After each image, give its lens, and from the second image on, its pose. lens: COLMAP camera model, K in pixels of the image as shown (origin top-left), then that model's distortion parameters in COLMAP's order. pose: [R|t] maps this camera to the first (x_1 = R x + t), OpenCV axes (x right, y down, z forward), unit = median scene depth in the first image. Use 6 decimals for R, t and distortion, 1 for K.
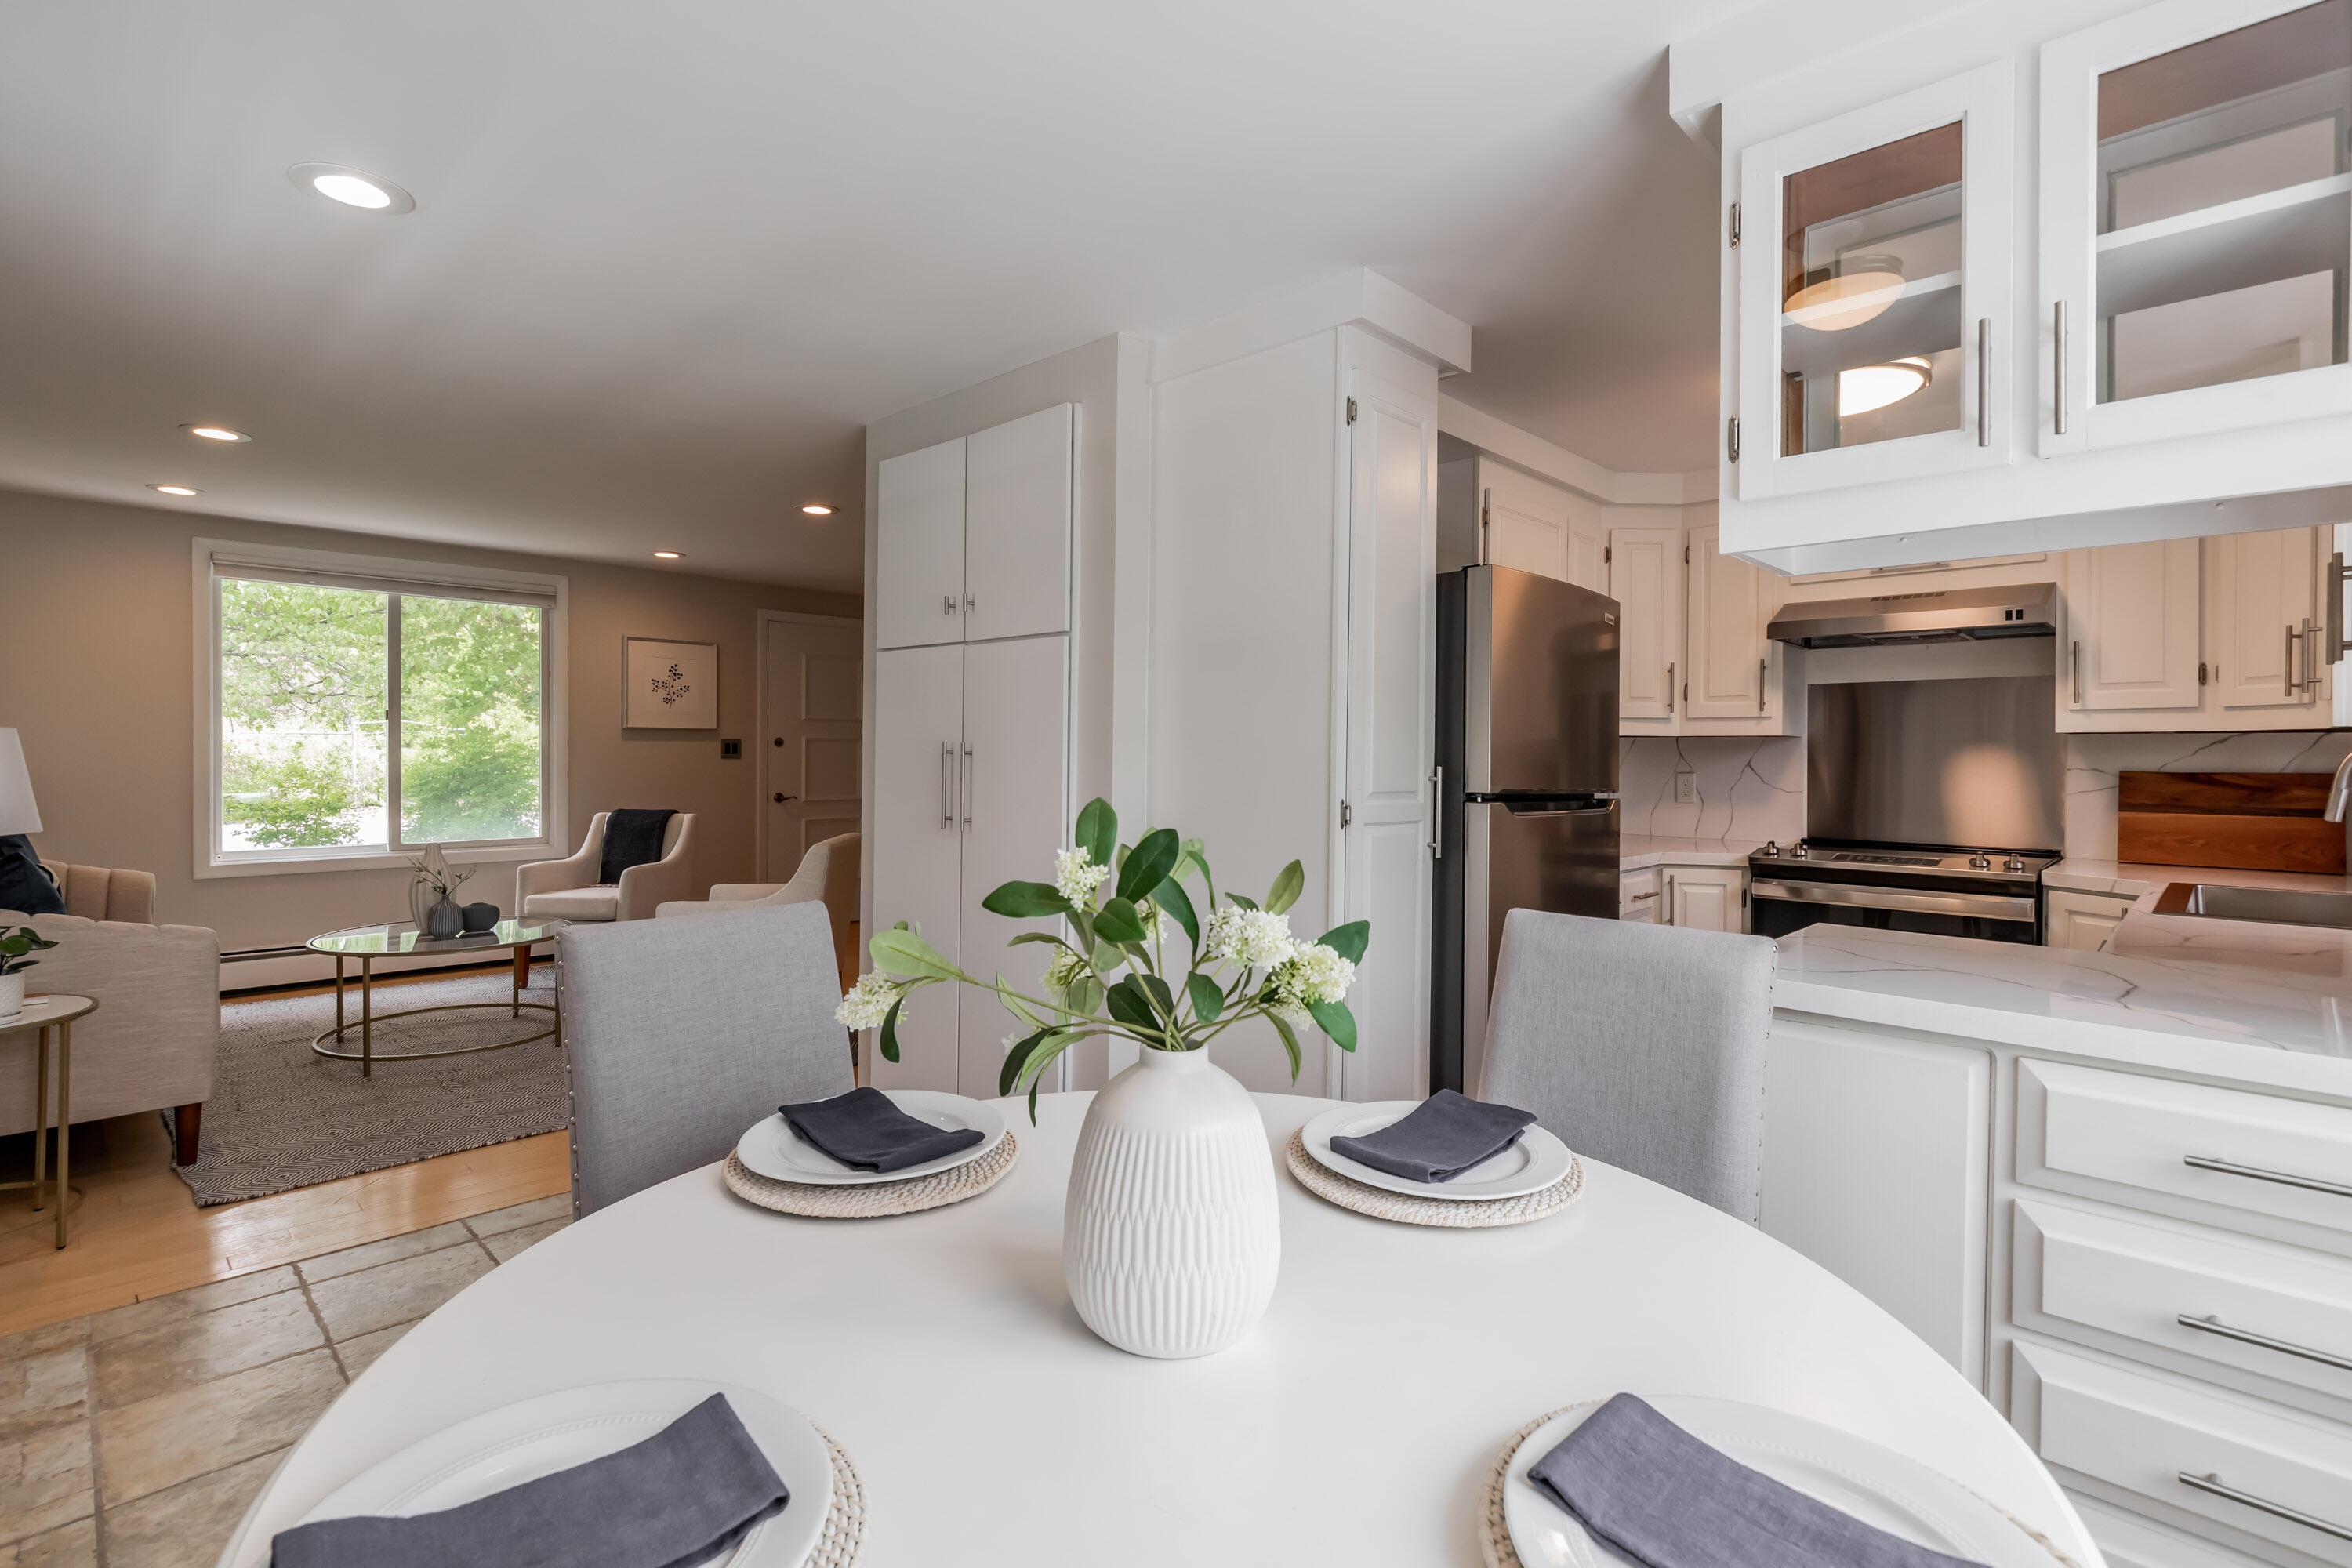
lens RADIAL K [[1101.4, 0, 1177.7], [0, 1101.4, 766.1], [0, 0, 1]] dist [-0.005290, 0.000460]
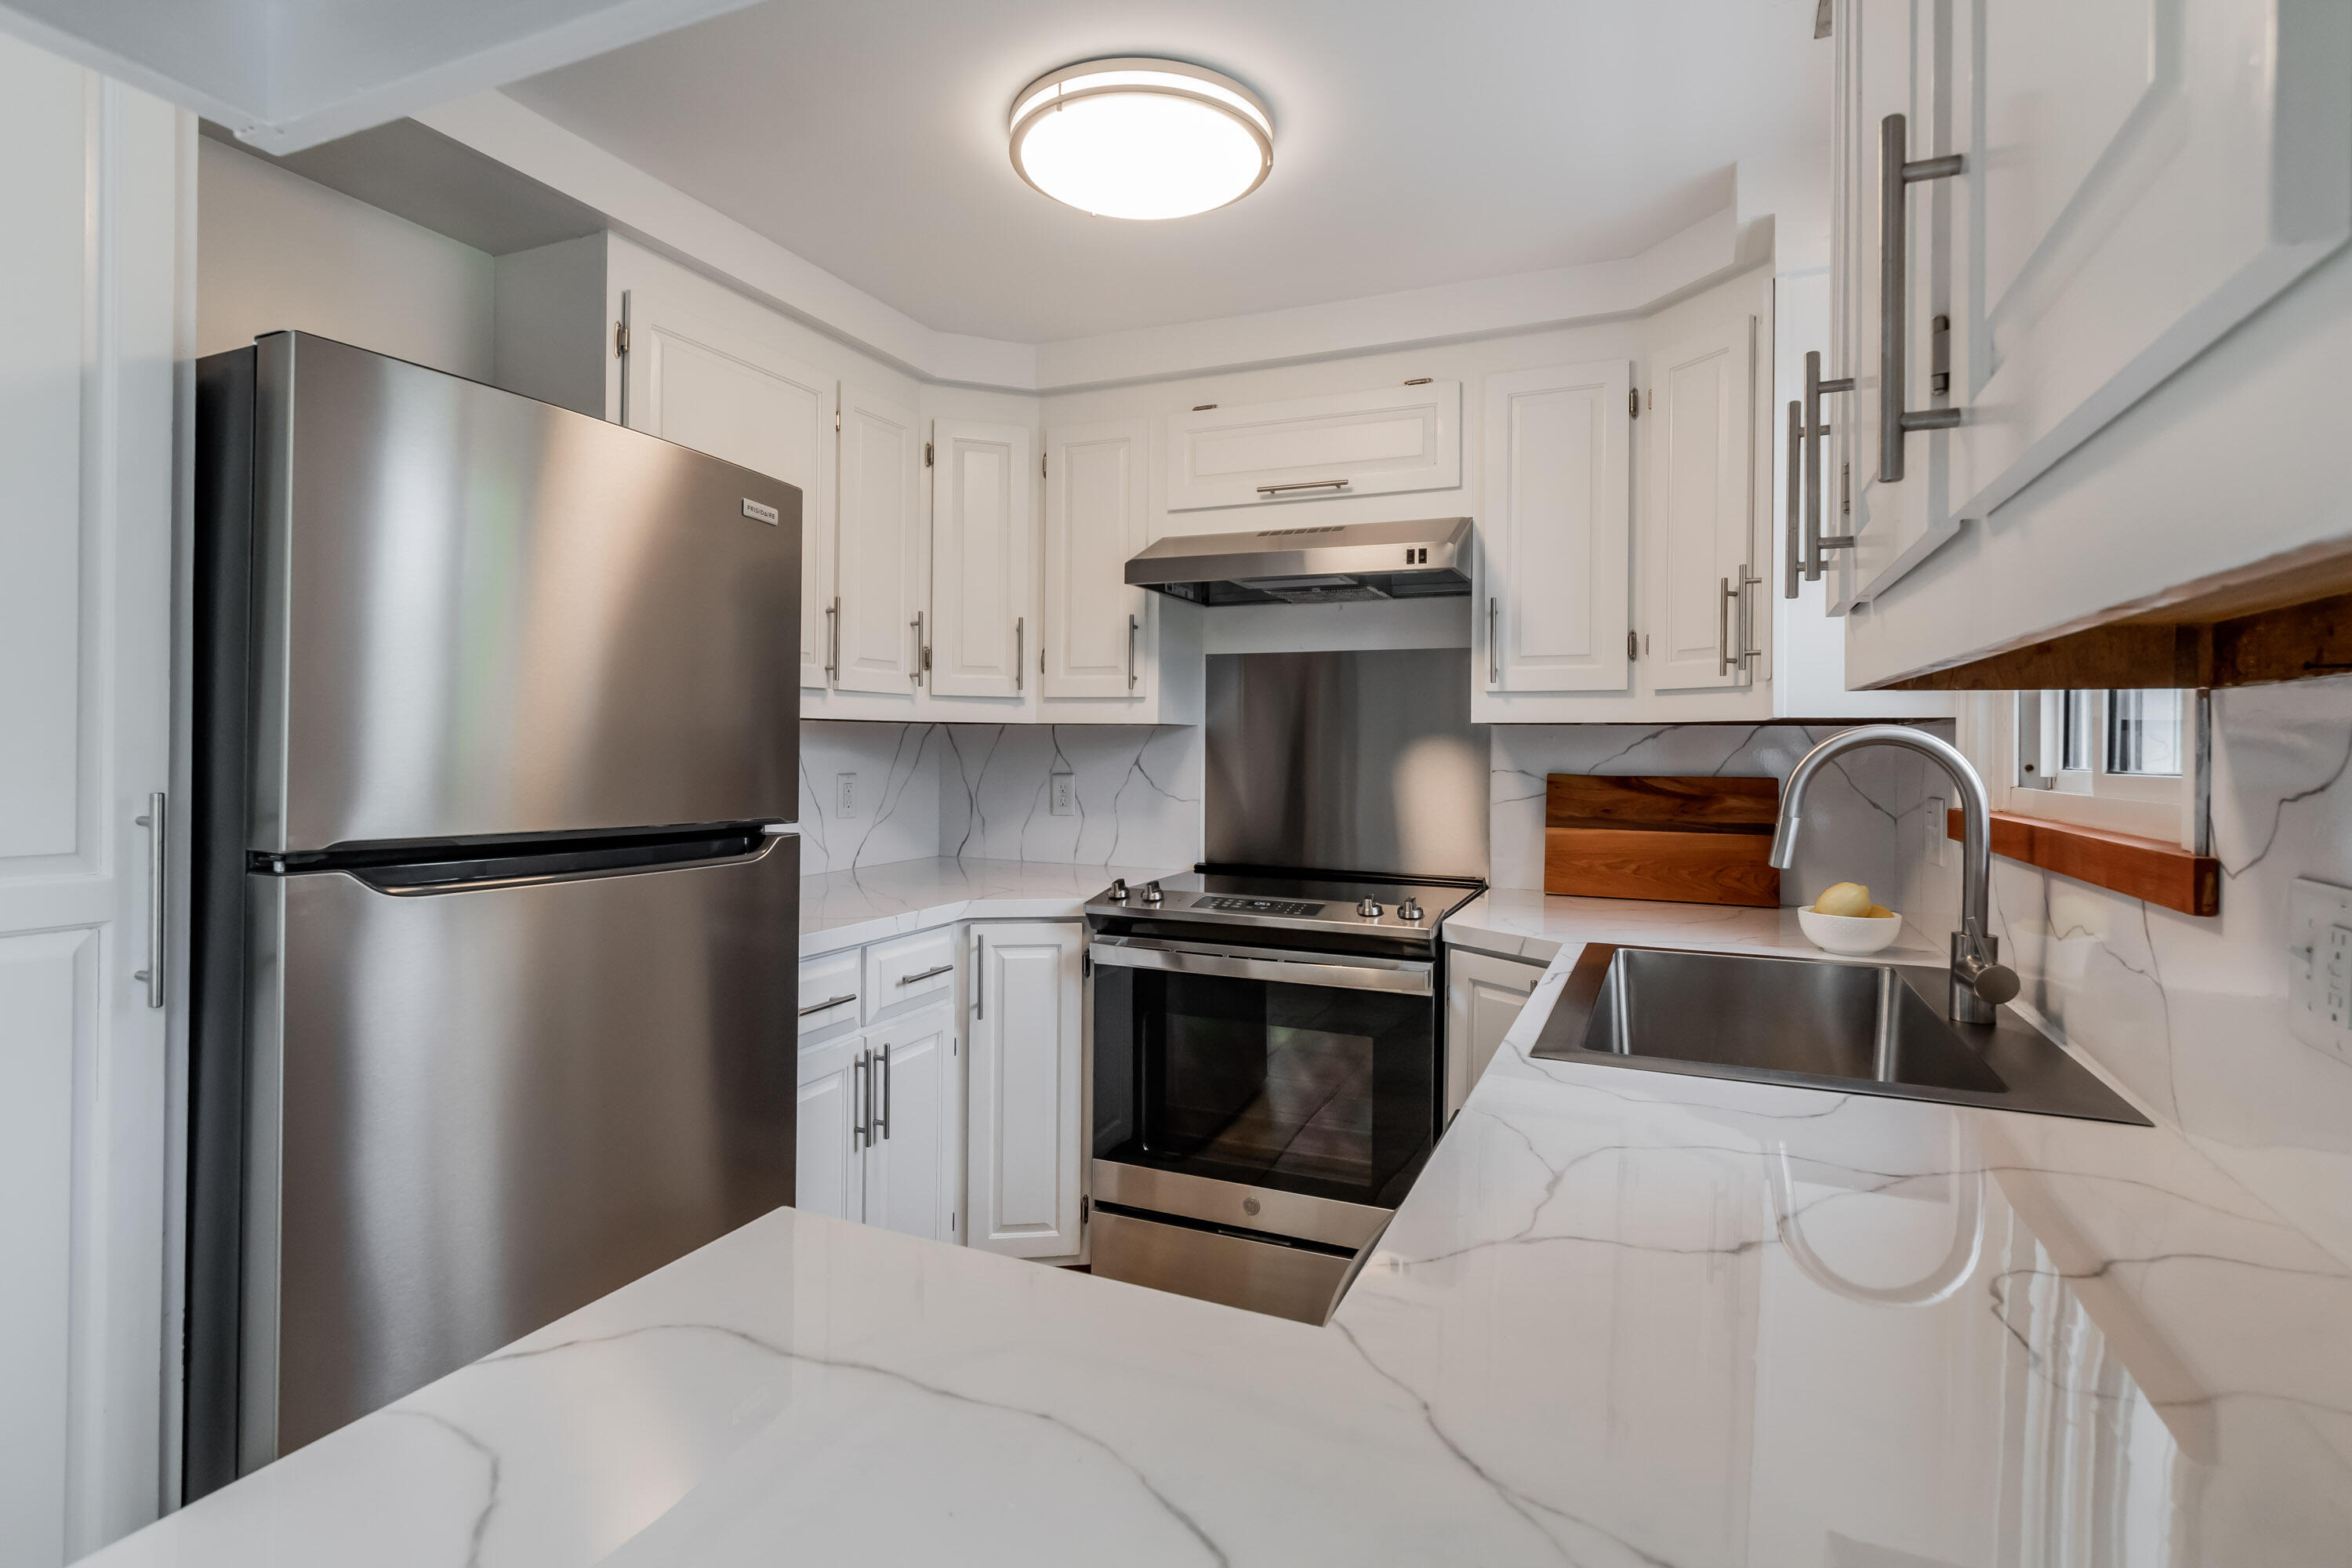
lens RADIAL K [[1191.0, 0, 1127.7], [0, 1191.0, 753.9], [0, 0, 1]] dist [0.004714, -0.000016]
pose [[0.945865, -0.000682, 0.324560, 0.331456], [0.000016, 0.999998, 0.002054, -0.011667], [-0.324560, -0.001937, 0.945863, 0.328769]]
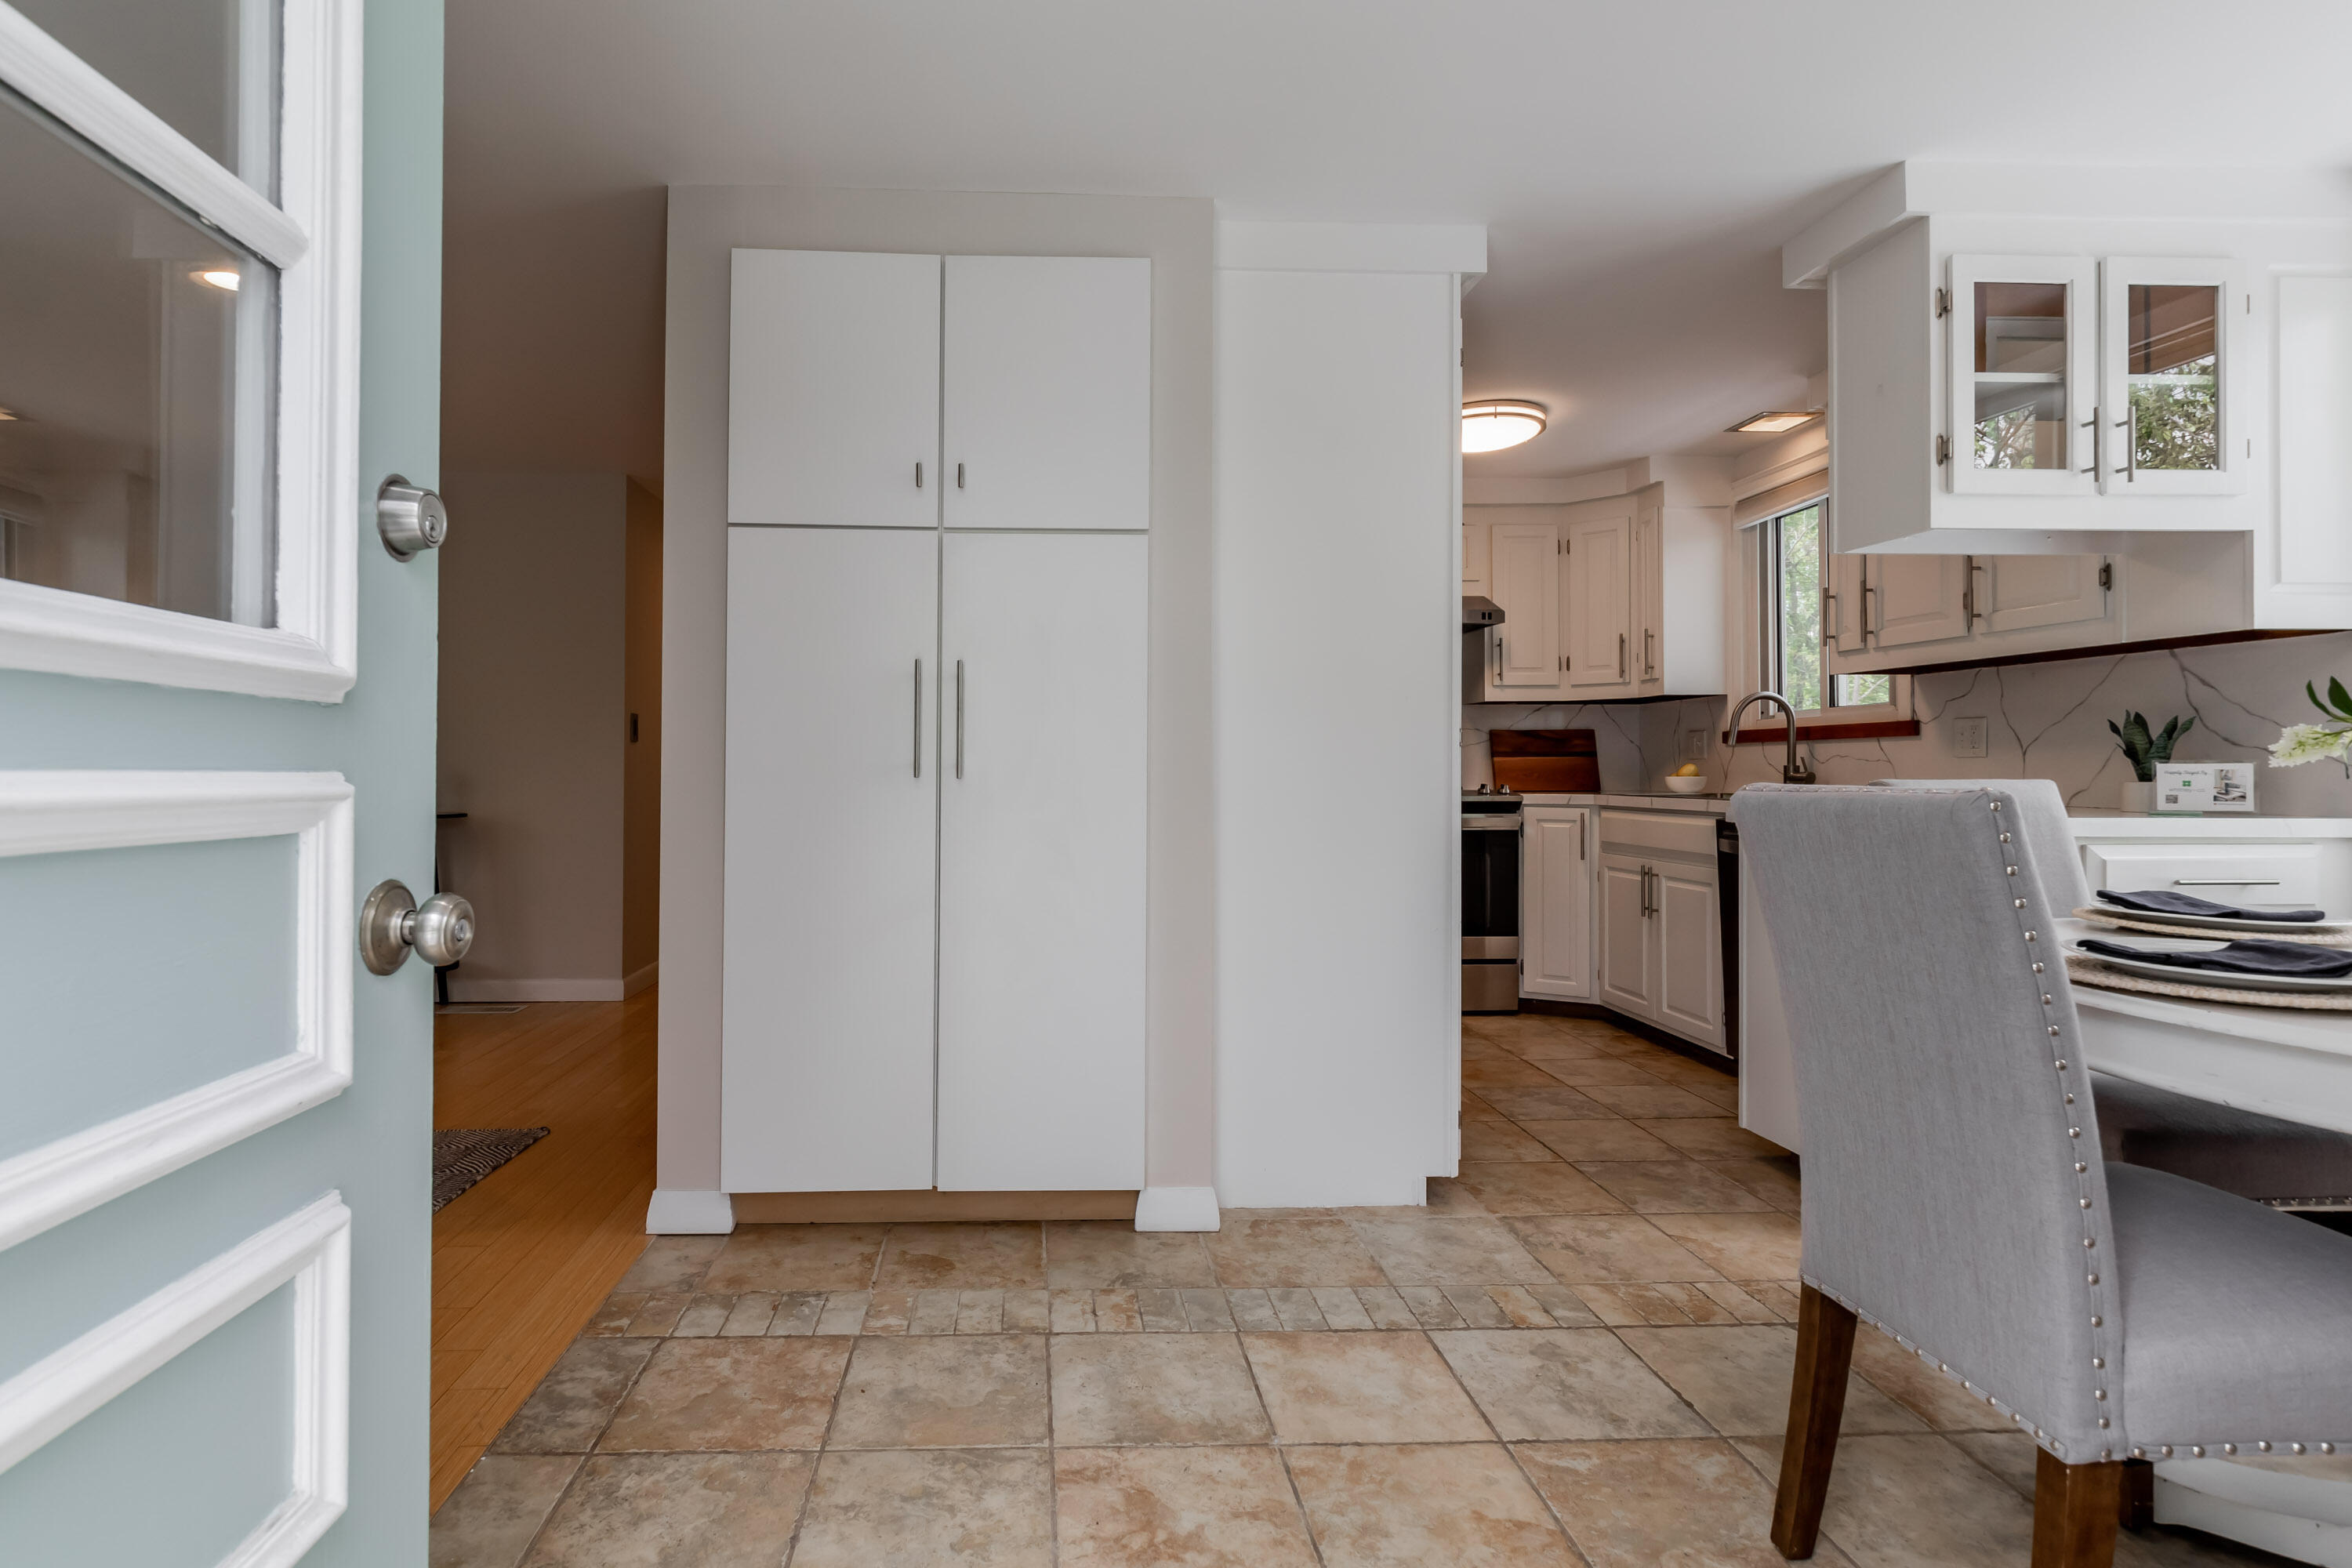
lens RADIAL K [[1101.4, 0, 1164.5], [0, 1101.4, 770.7], [0, 0, 1]] dist [-0.005290, 0.000460]
pose [[0.694019, -0.017185, 0.719752, -0.539445], [0.013952, 0.999848, 0.010420, 0.040604], [-0.719822, 0.002810, 0.694153, 0.313135]]
